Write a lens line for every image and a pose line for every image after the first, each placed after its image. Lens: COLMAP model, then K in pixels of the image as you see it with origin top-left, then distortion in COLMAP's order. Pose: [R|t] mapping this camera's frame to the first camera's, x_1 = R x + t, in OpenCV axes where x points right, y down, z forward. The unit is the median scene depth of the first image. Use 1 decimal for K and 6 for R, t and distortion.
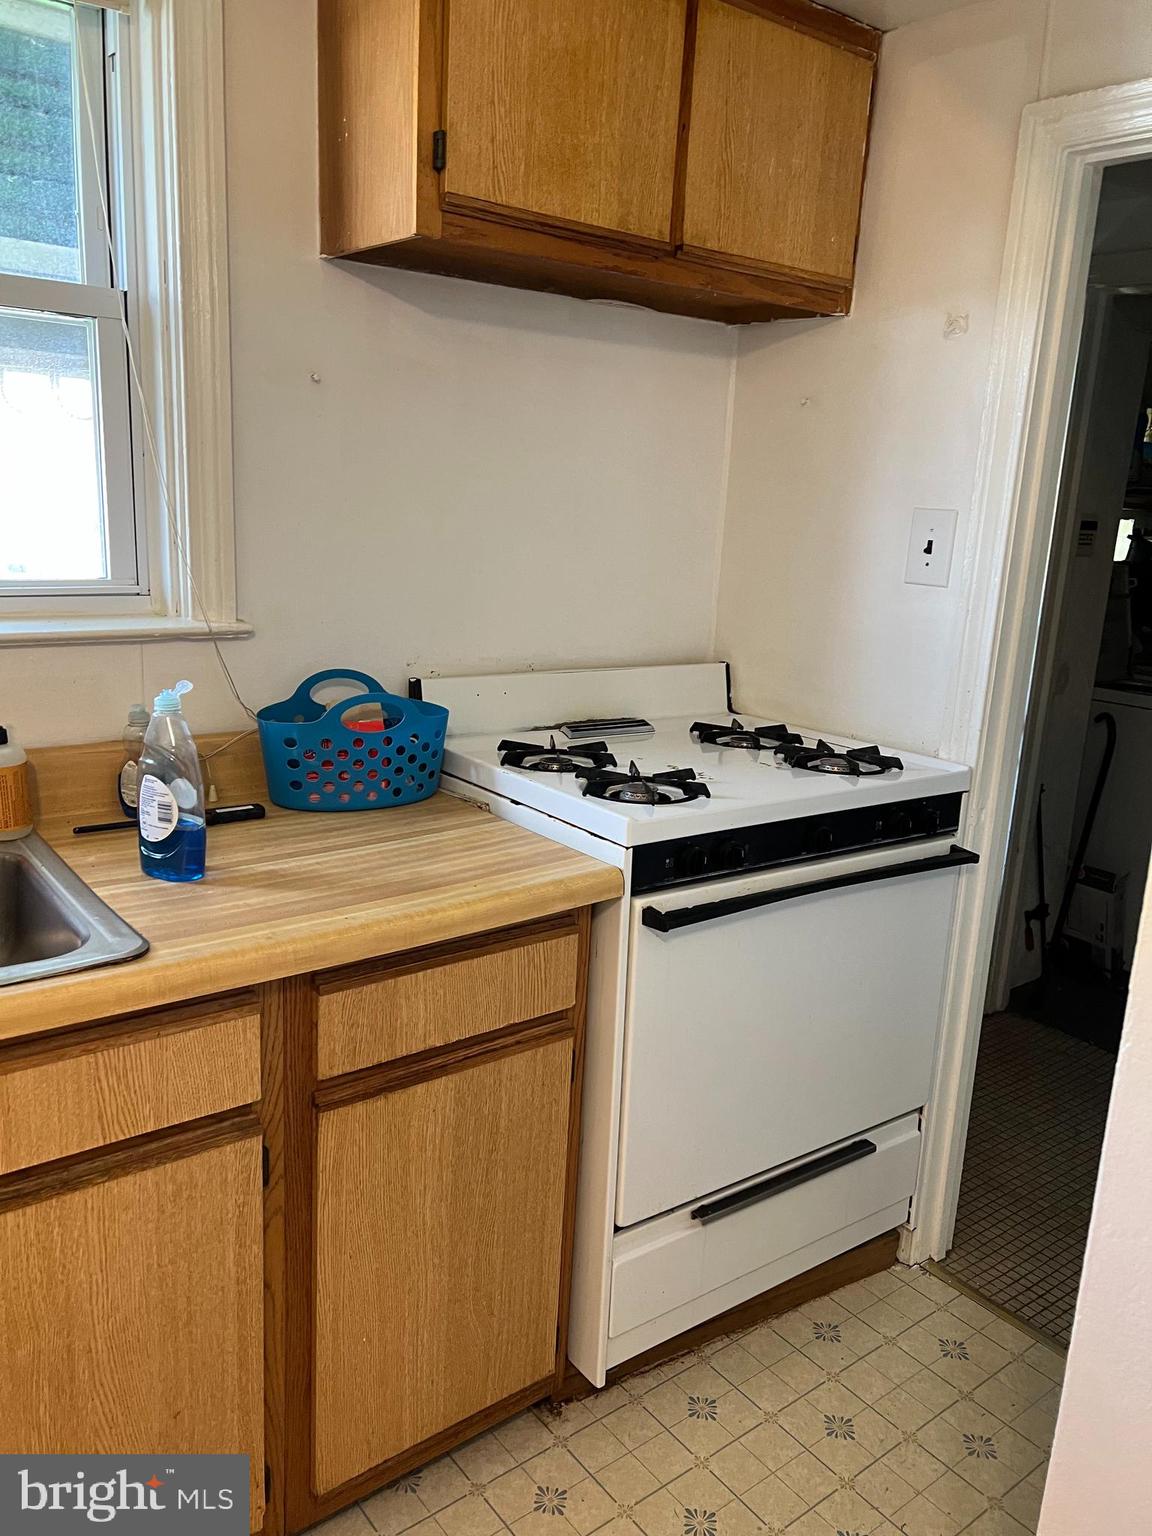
lens RADIAL K [[1155.6, 0, 575.1], [0, 1155.6, 777.0], [0, 0, 1]] dist [0.030053, -0.026976]
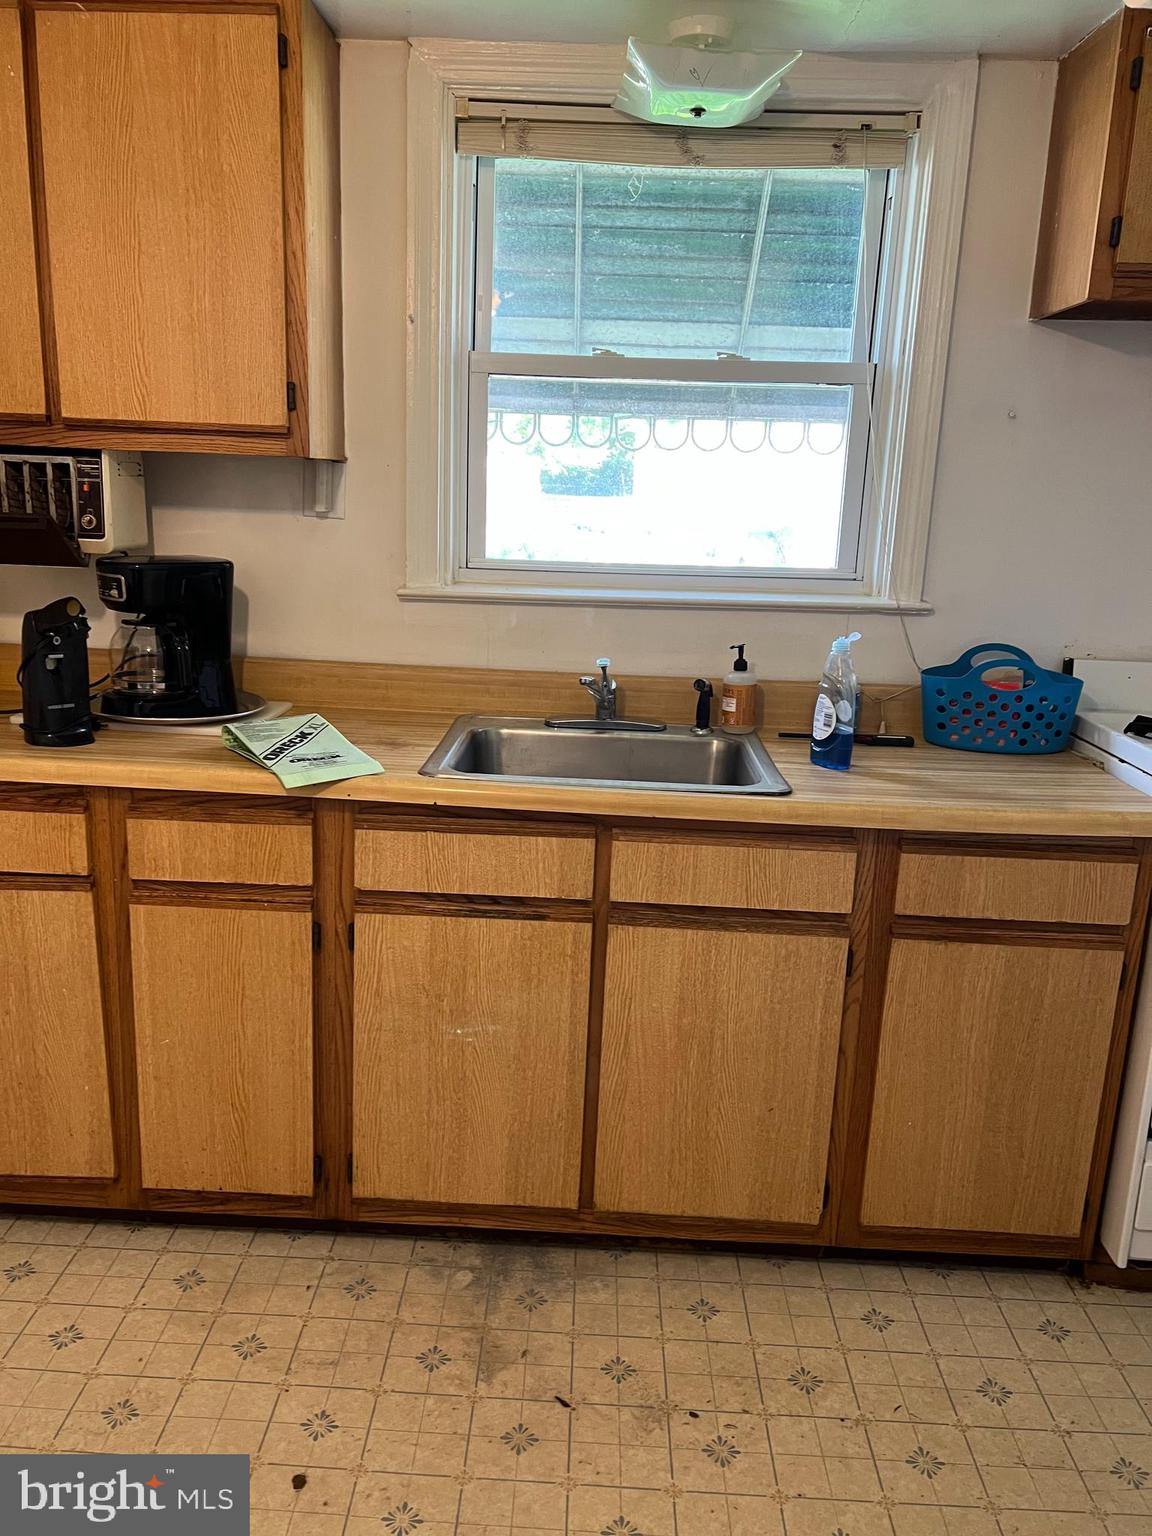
lens RADIAL K [[1165.7, 0, 576.0], [0, 1165.7, 768.0], [0, 0, 1]] dist [0.032201, -0.054459]
pose [[0.779467, 0.123268, -0.614196, 0.301479], [-0.142847, 0.989593, 0.017325, 0.106912], [0.609940, 0.074231, 0.788963, -0.341679]]
